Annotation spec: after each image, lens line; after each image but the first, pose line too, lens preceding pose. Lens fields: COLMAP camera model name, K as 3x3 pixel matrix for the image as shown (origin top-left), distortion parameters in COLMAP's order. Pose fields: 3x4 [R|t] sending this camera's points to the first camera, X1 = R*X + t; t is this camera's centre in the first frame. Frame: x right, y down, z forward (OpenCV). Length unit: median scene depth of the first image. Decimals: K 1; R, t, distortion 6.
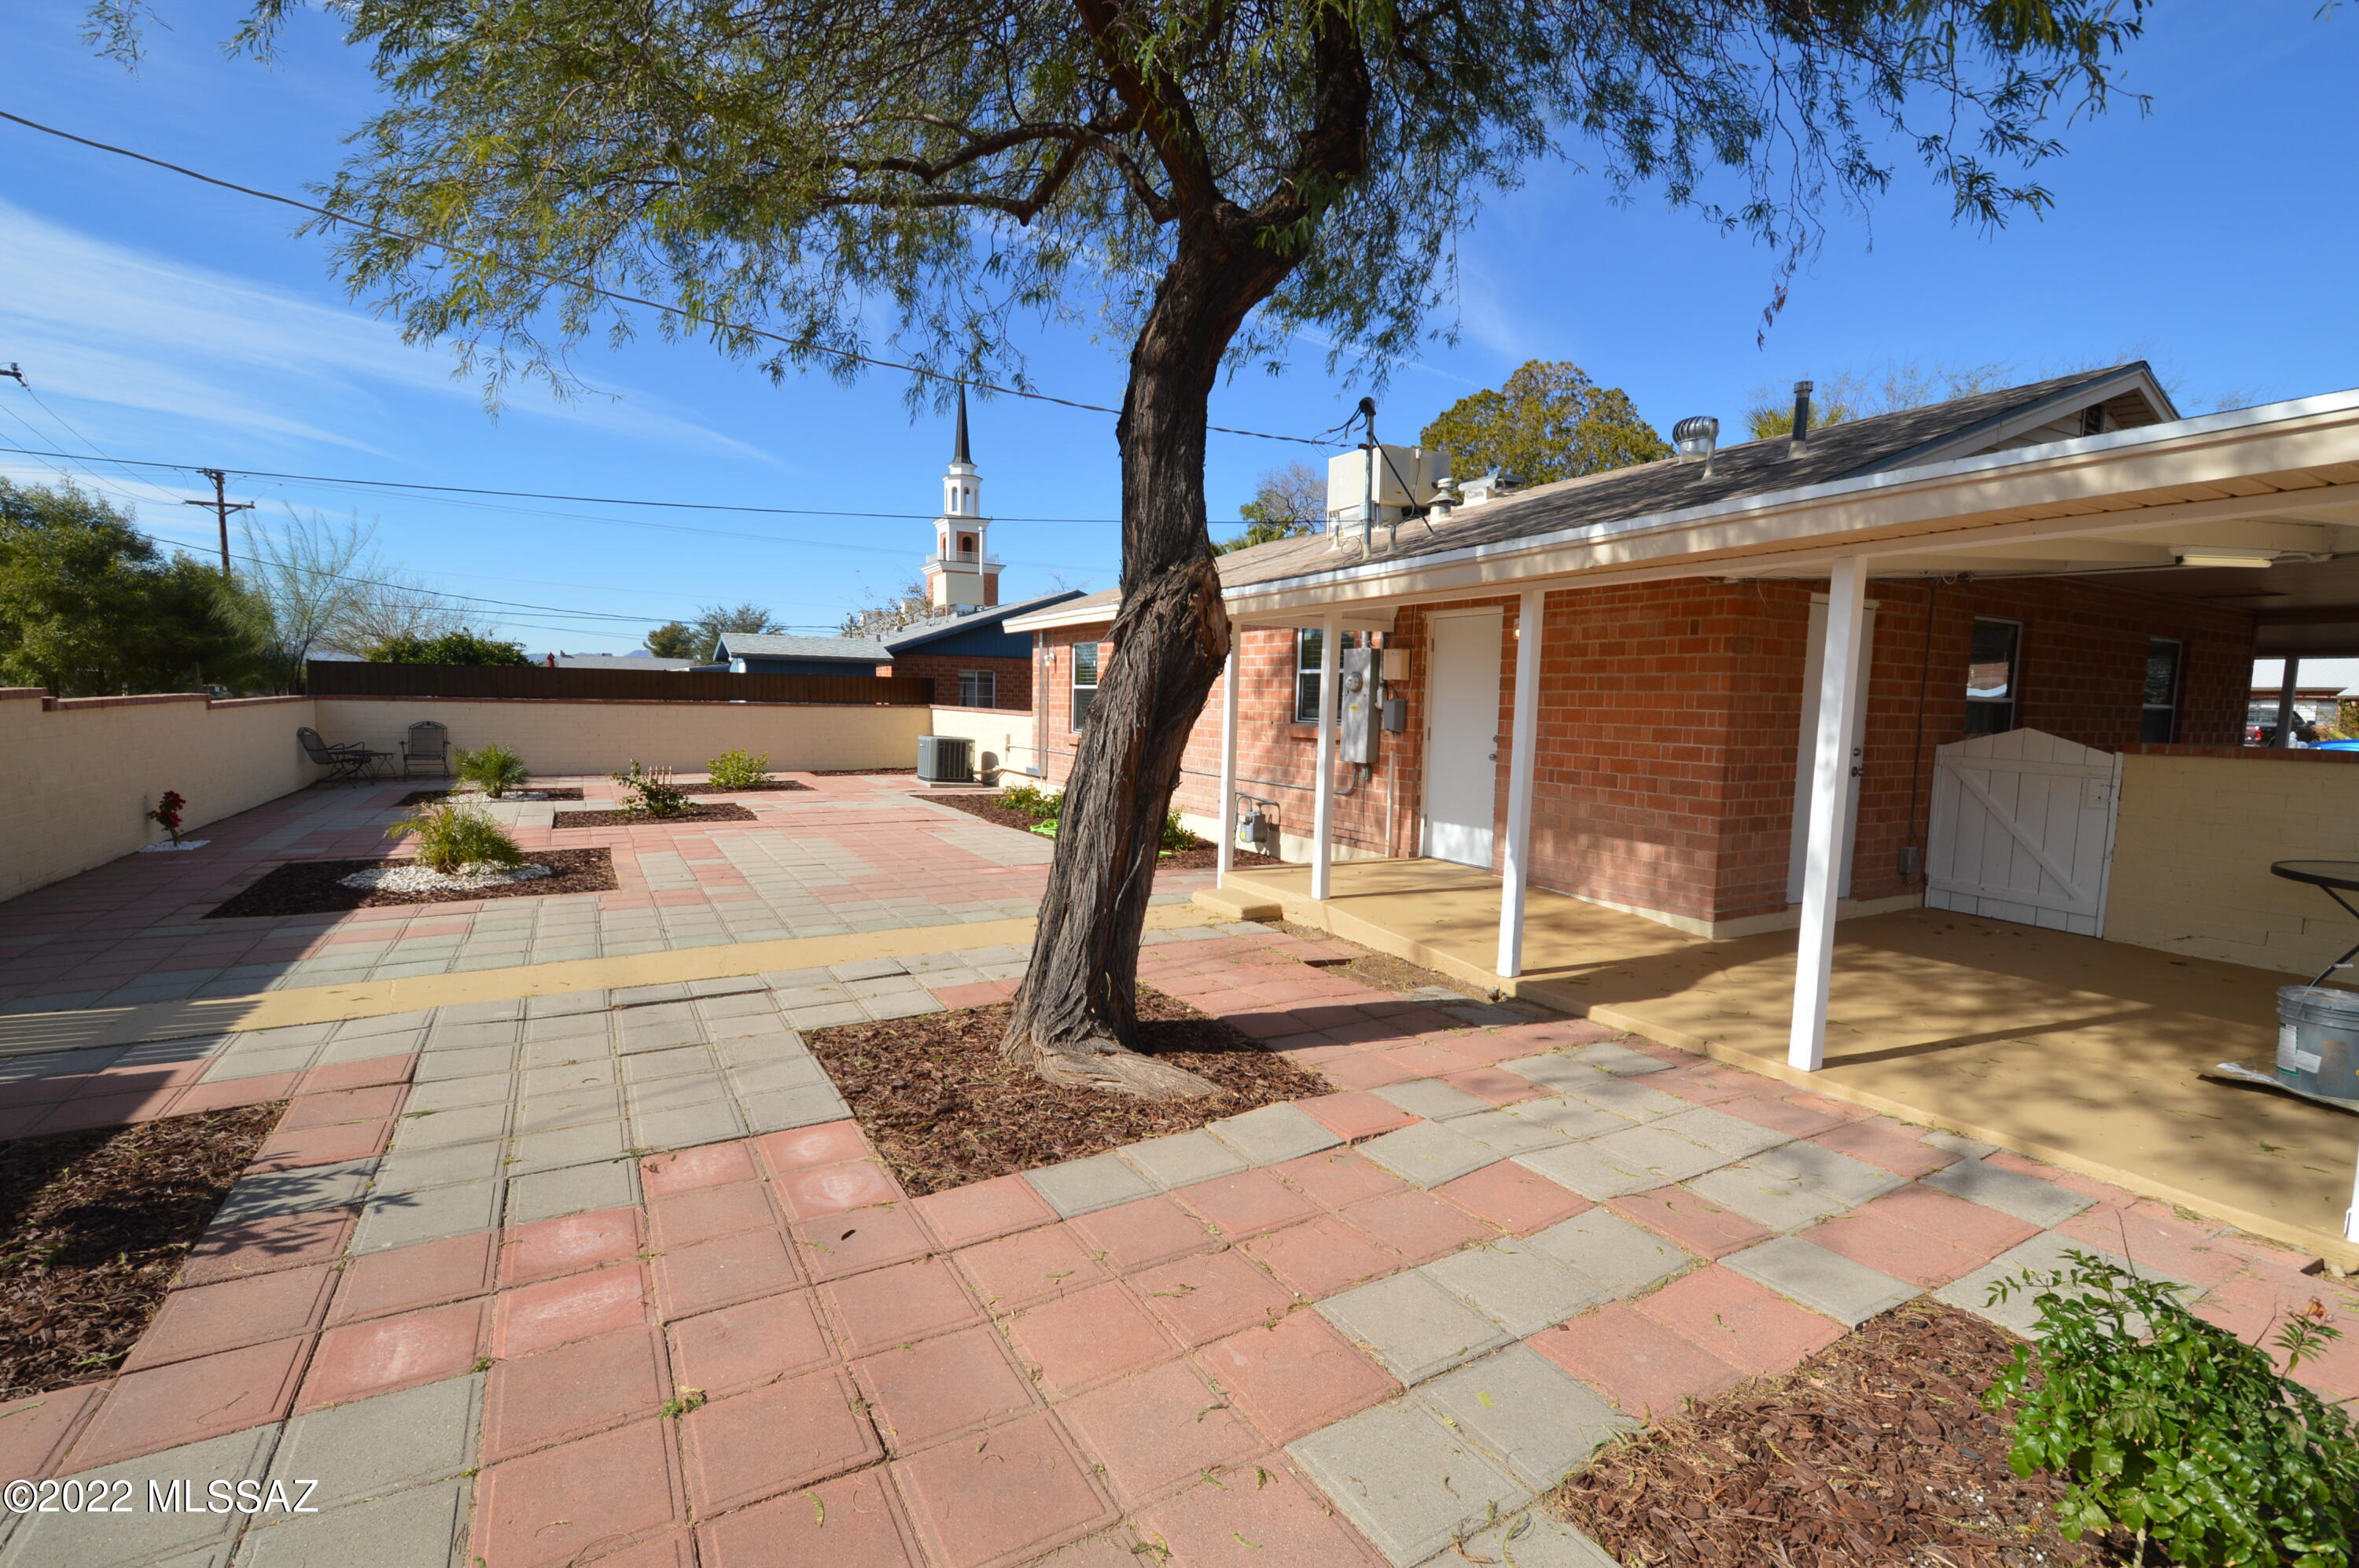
lens RADIAL K [[1032.1, 0, 1174.9], [0, 1032.1, 788.1], [0, 0, 1]] dist [-0.000801, -0.001808]
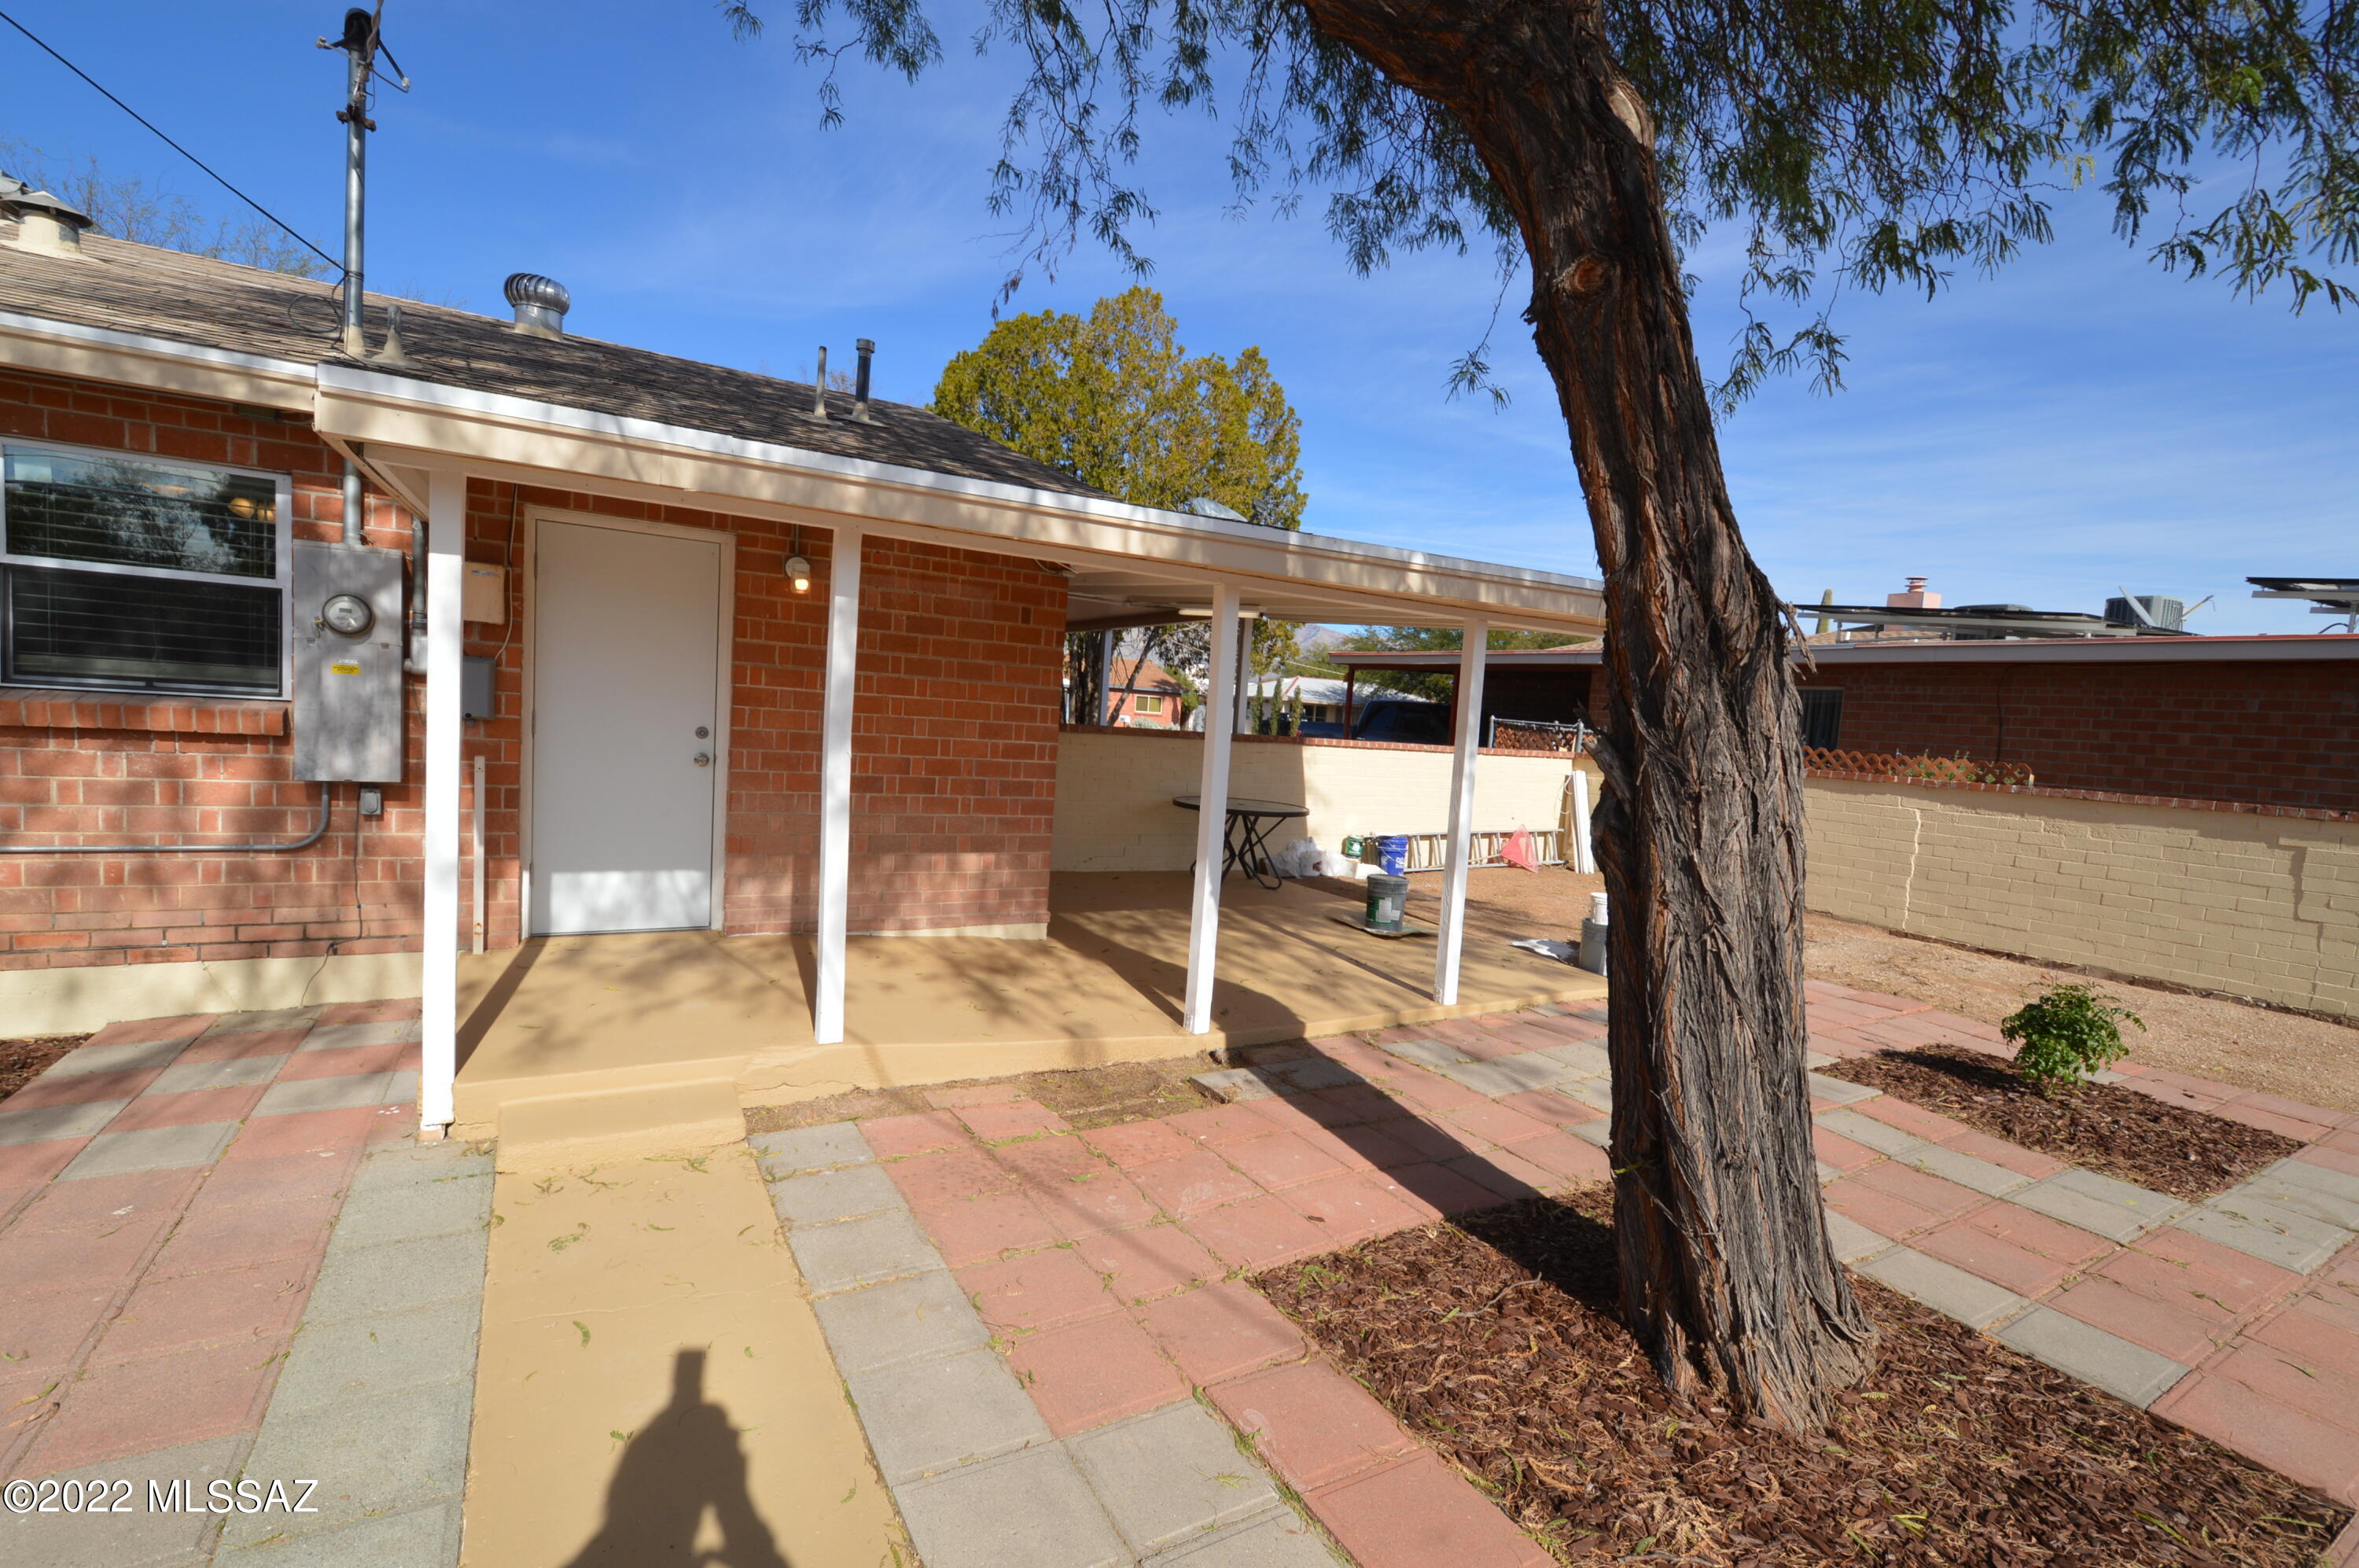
lens RADIAL K [[1032.1, 0, 1174.3], [0, 1032.1, 793.5], [0, 0, 1]] dist [-0.000801, -0.001808]
pose [[-0.008377, -0.099012, 0.995051, -0.426701], [0.016088, 0.994944, 0.099137, -0.084088], [-0.999835, 0.016839, -0.006742, 0.851594]]
